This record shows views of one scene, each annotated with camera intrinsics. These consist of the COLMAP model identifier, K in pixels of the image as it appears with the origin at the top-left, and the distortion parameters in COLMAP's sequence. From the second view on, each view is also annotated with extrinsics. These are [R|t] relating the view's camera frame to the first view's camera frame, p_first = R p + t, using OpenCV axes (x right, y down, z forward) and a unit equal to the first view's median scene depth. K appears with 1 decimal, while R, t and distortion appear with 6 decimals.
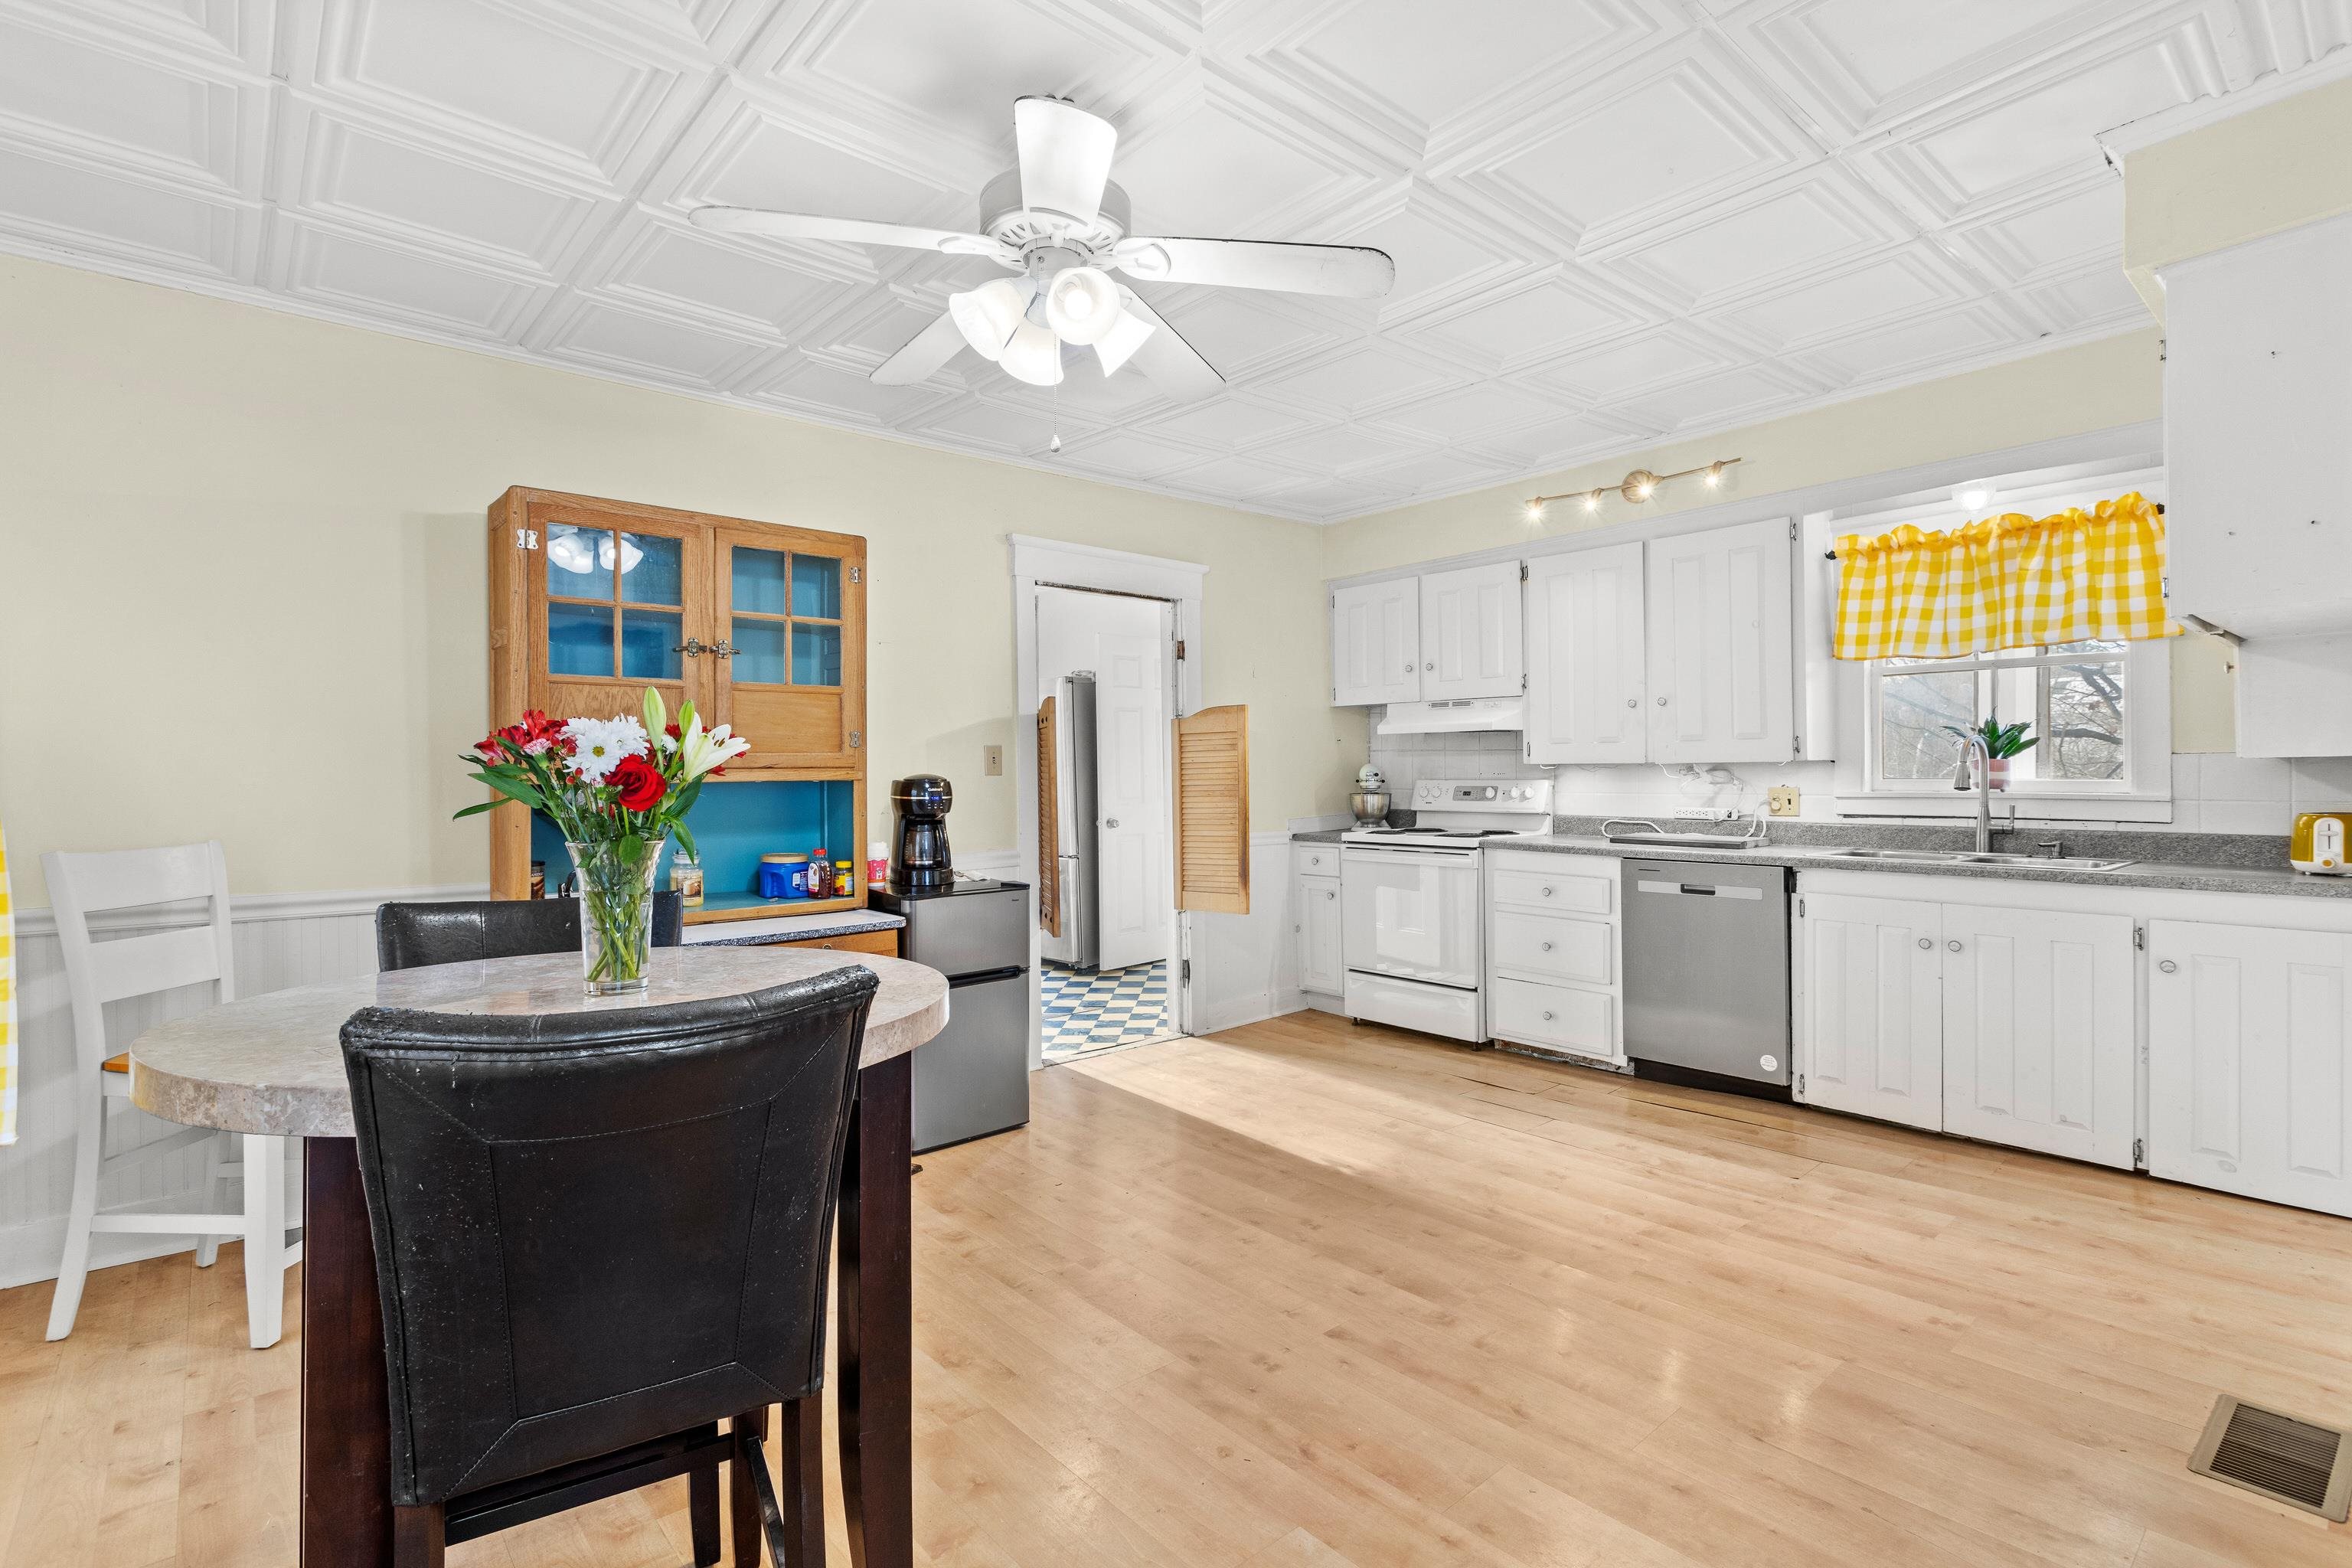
lens RADIAL K [[1112.4, 0, 1181.7], [0, 1112.4, 780.3], [0, 0, 1]] dist [-0.006294, 0.003827]
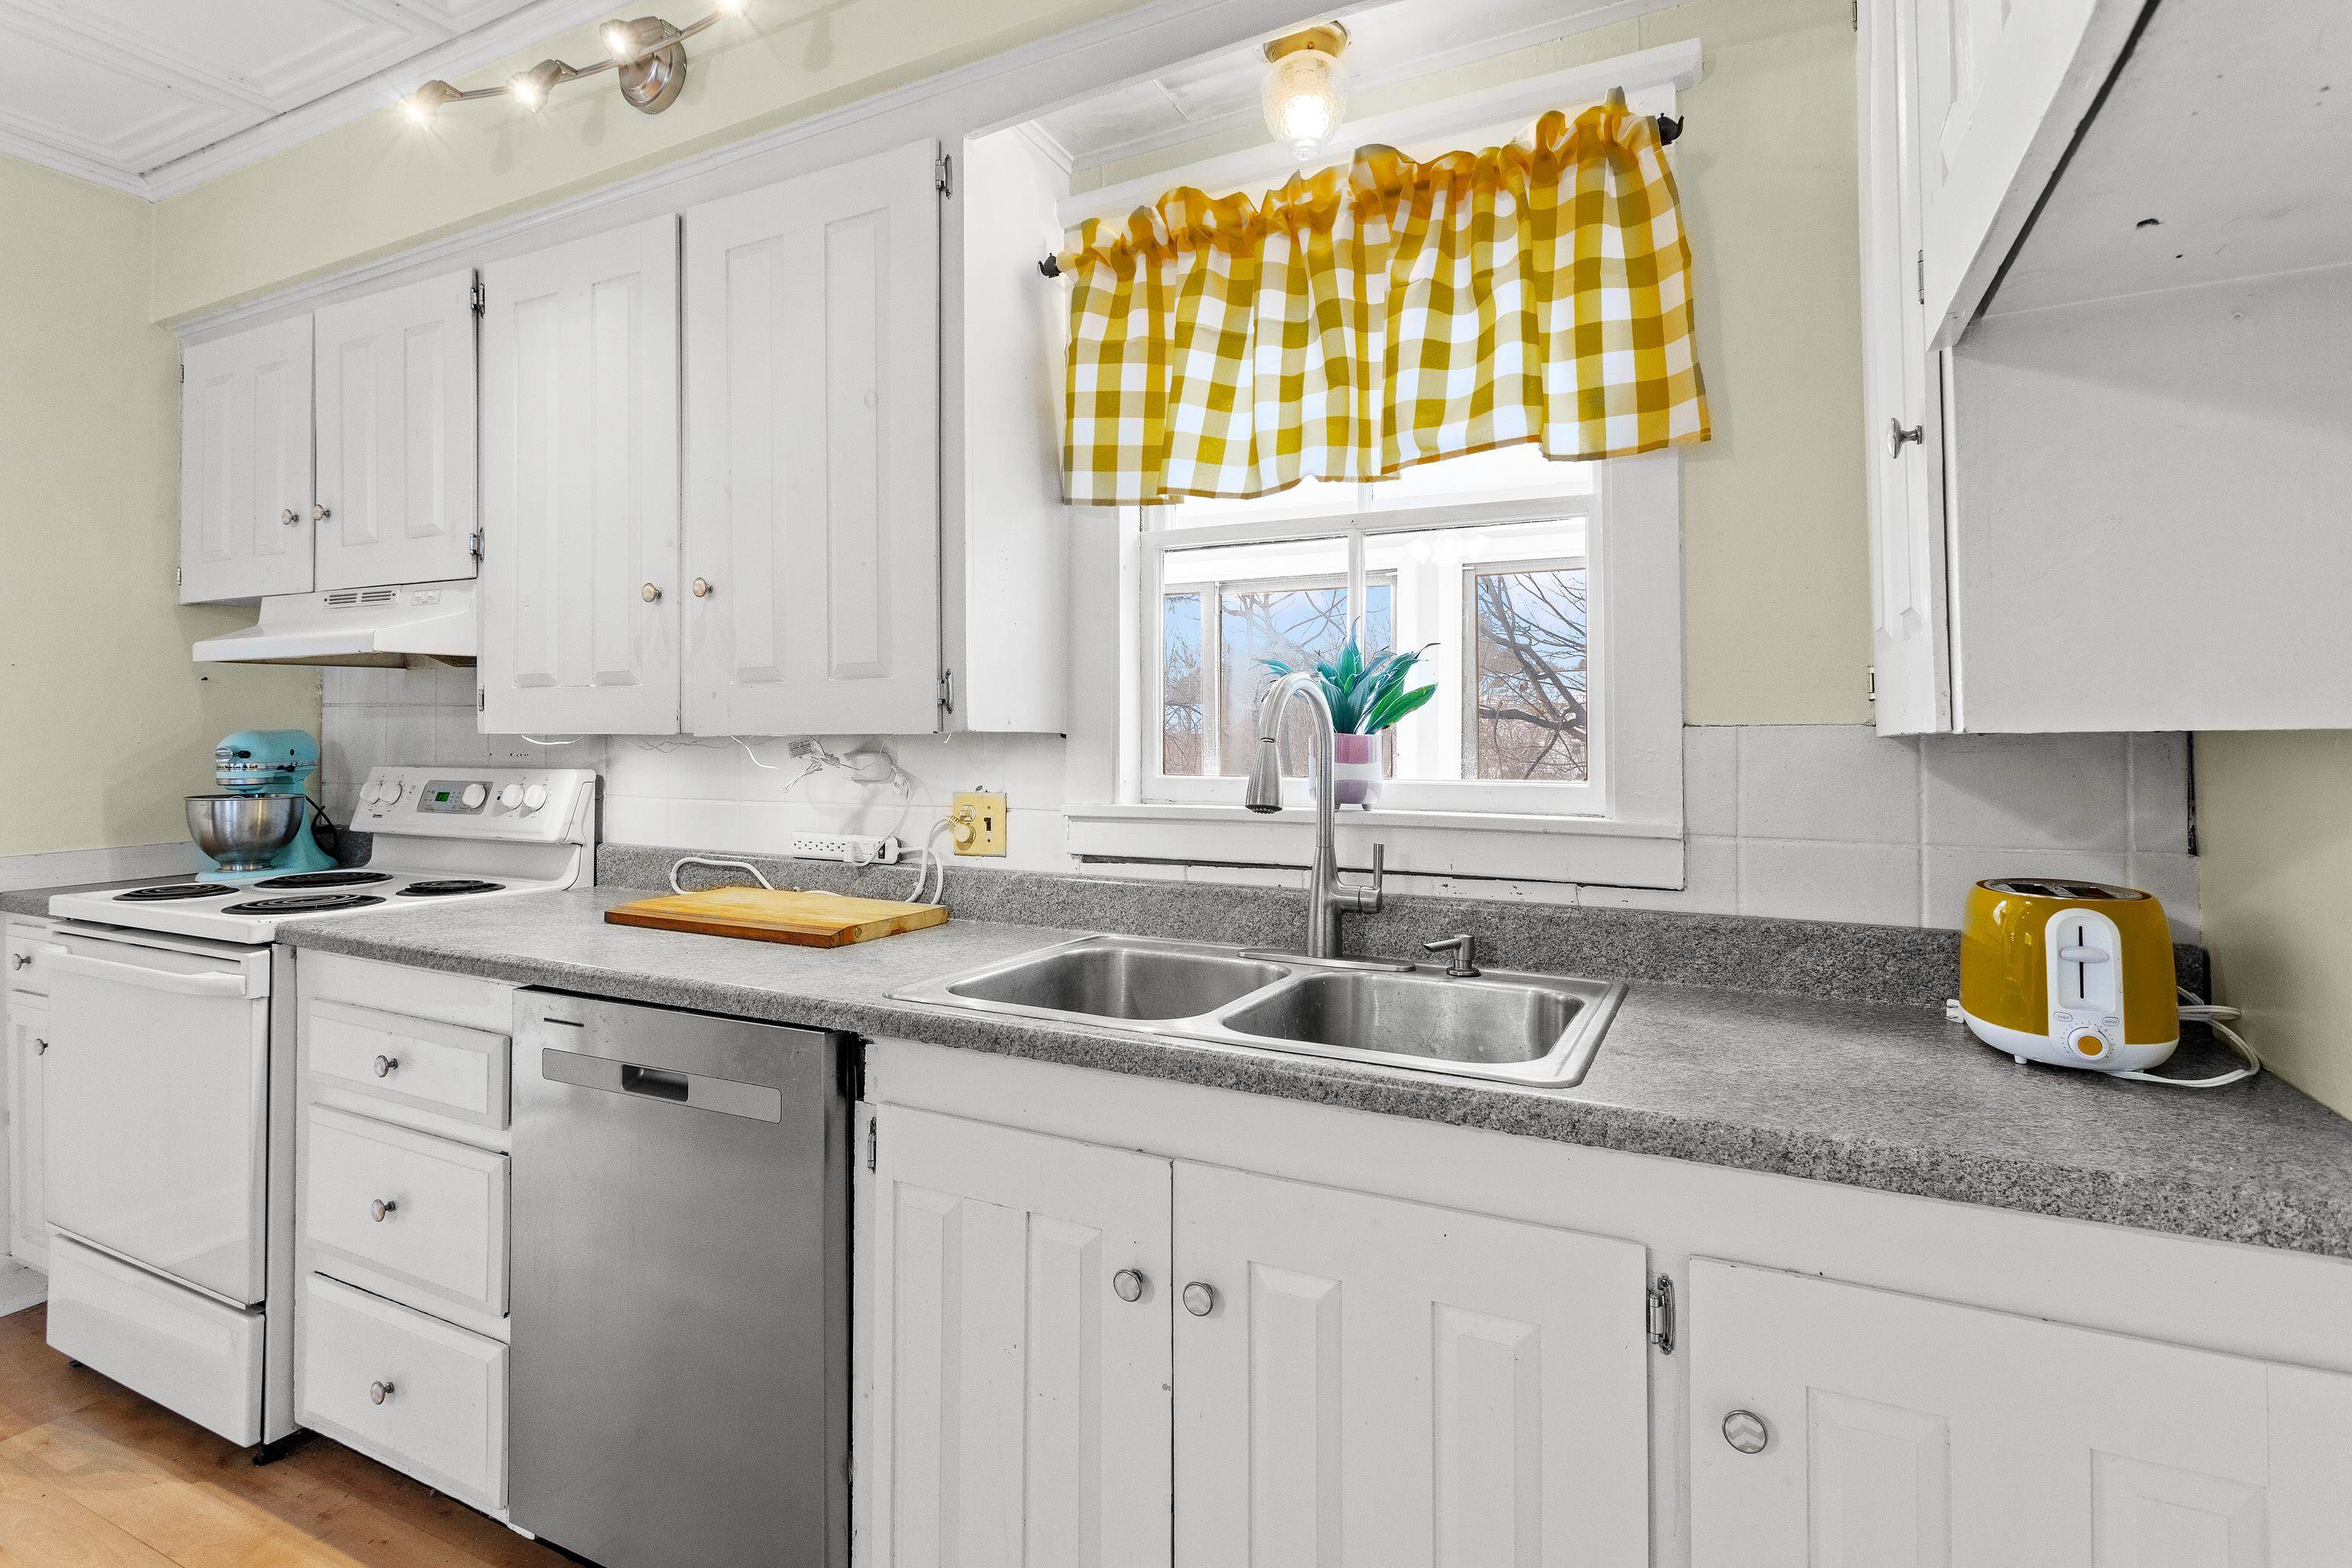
lens RADIAL K [[1112.4, 0, 1187.1], [0, 1112.4, 727.1], [0, 0, 1]] dist [-0.006294, 0.003827]
pose [[0.919759, 0.019848, 0.391981, 0.505488], [-0.008646, 0.999503, -0.030324, -0.008194], [-0.392388, 0.024502, 0.919474, 0.626829]]
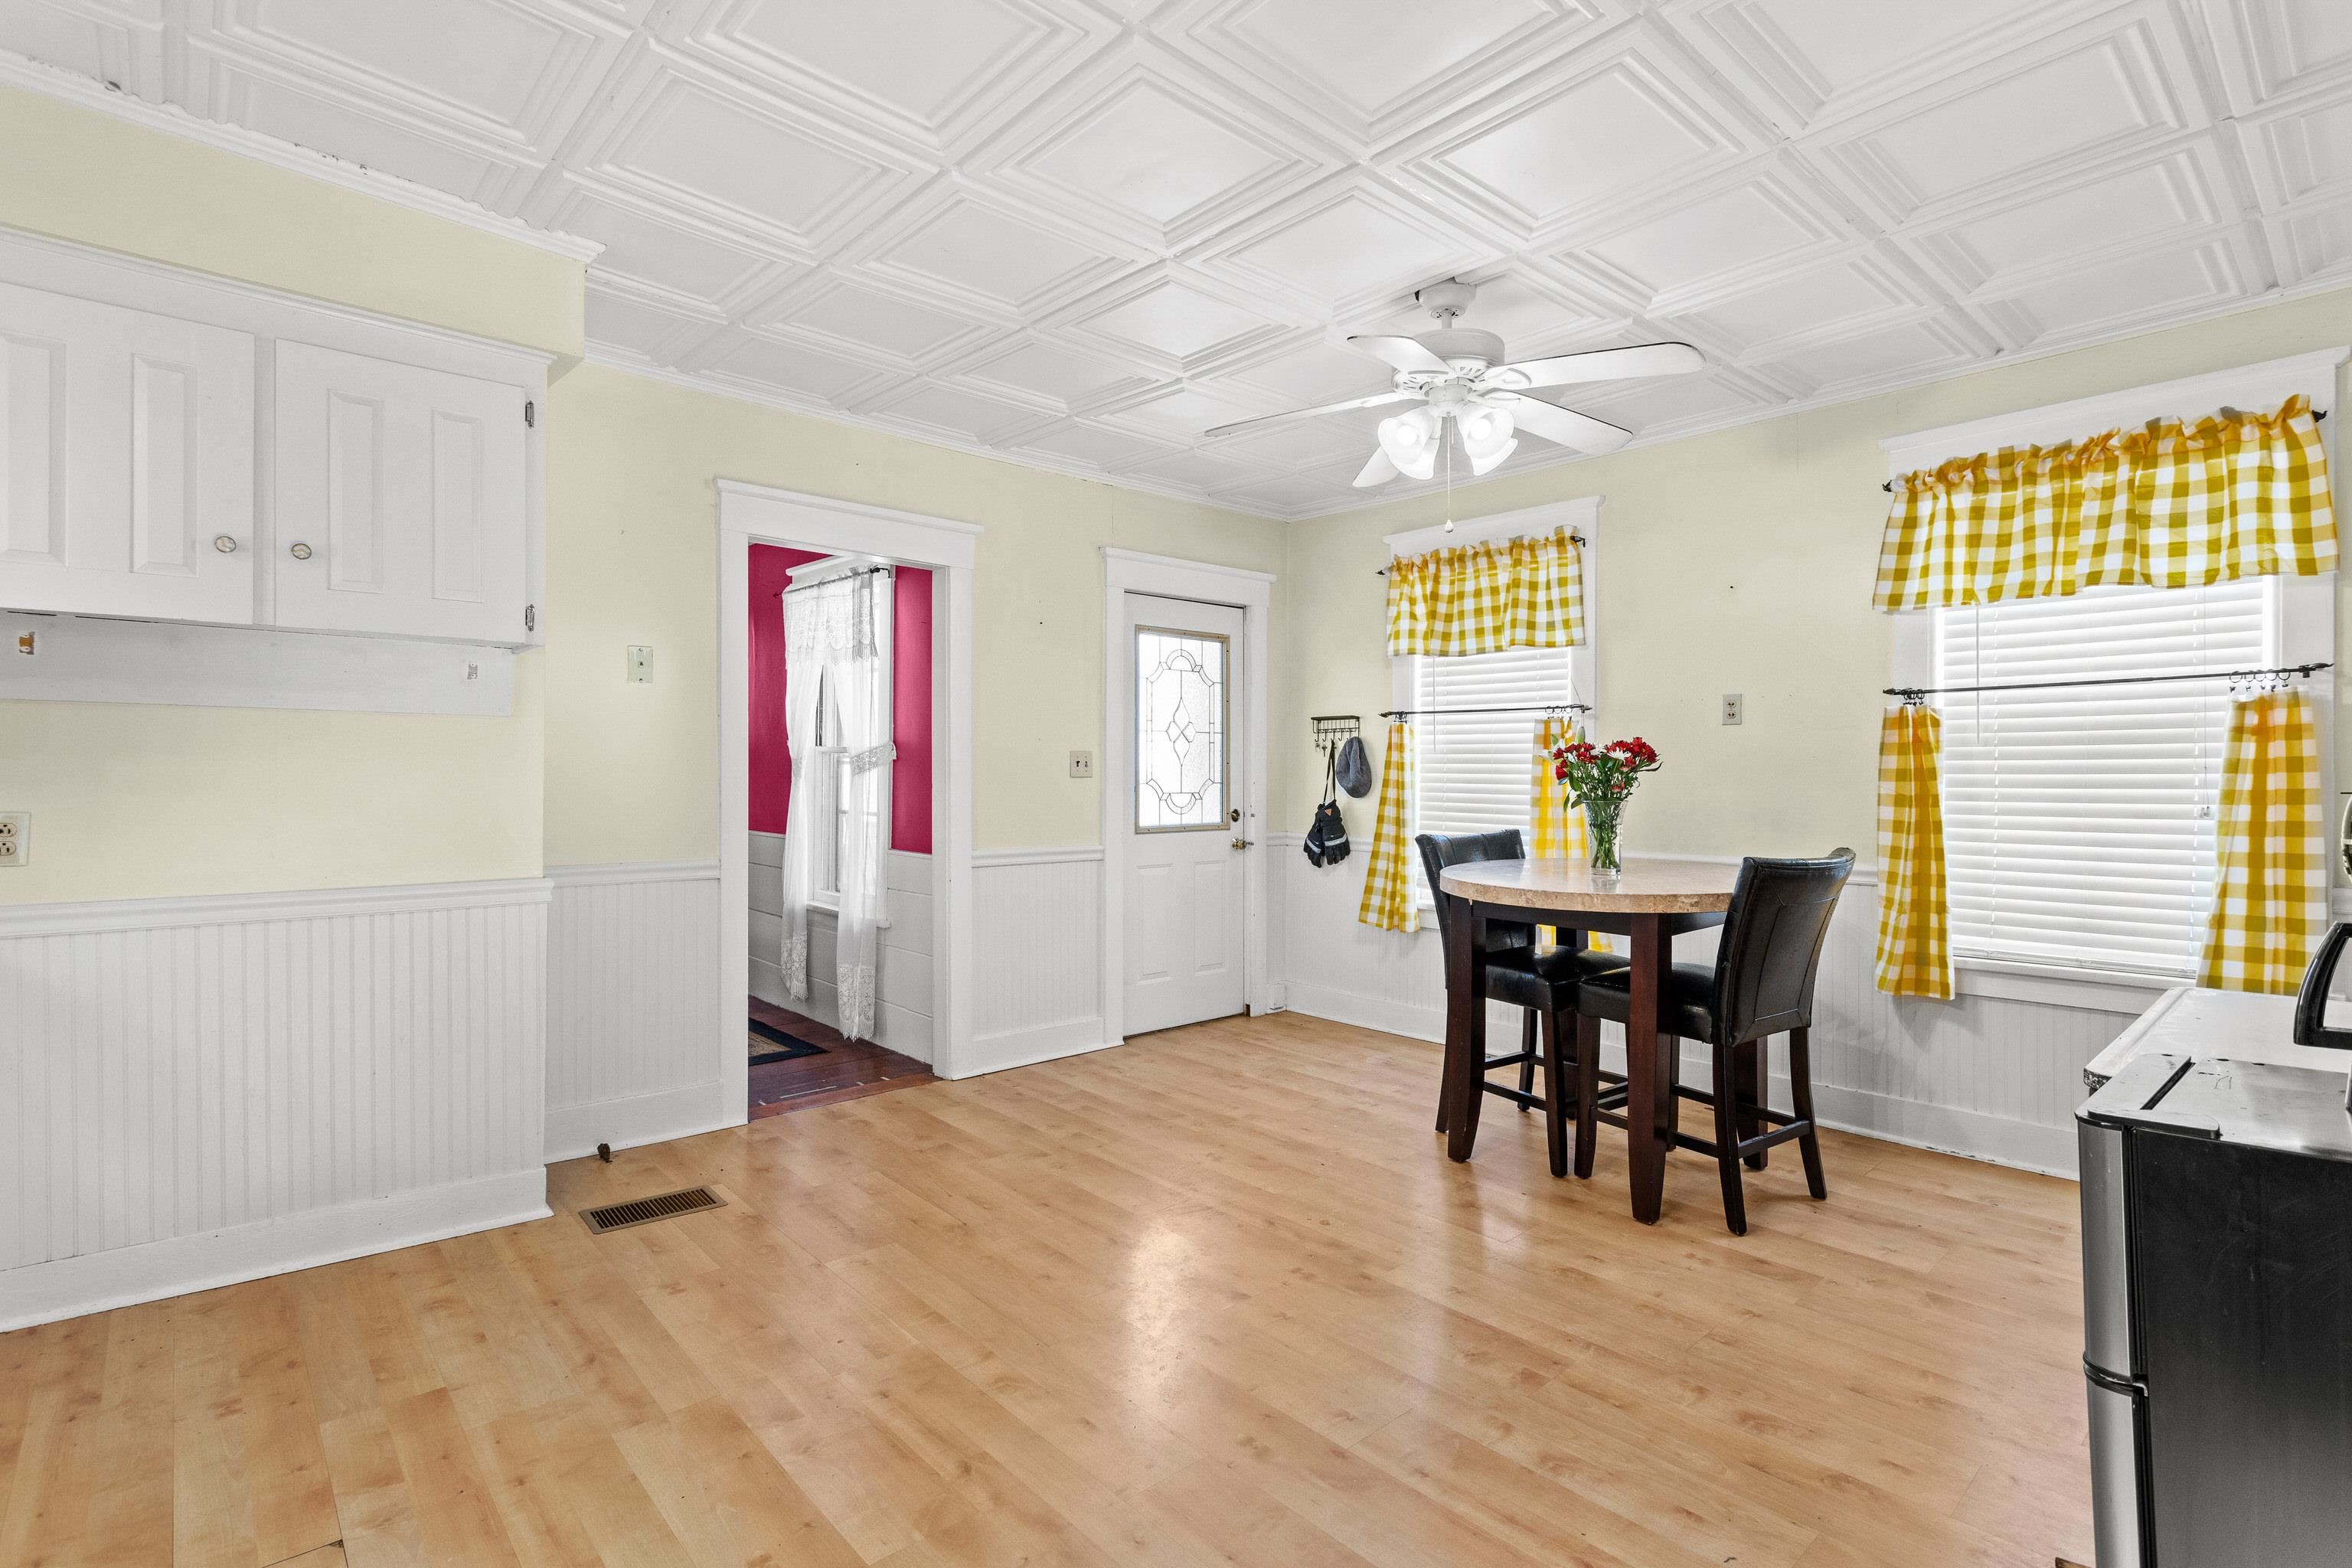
lens RADIAL K [[1112.4, 0, 1187.9], [0, 1112.4, 775.8], [0, 0, 1]] dist [-0.006294, 0.003827]
pose [[-0.999755, 0.006487, -0.021168, 0.132423], [0.006186, 0.999879, 0.014240, -0.011513], [0.021258, 0.014106, -0.999675, 1.308757]]
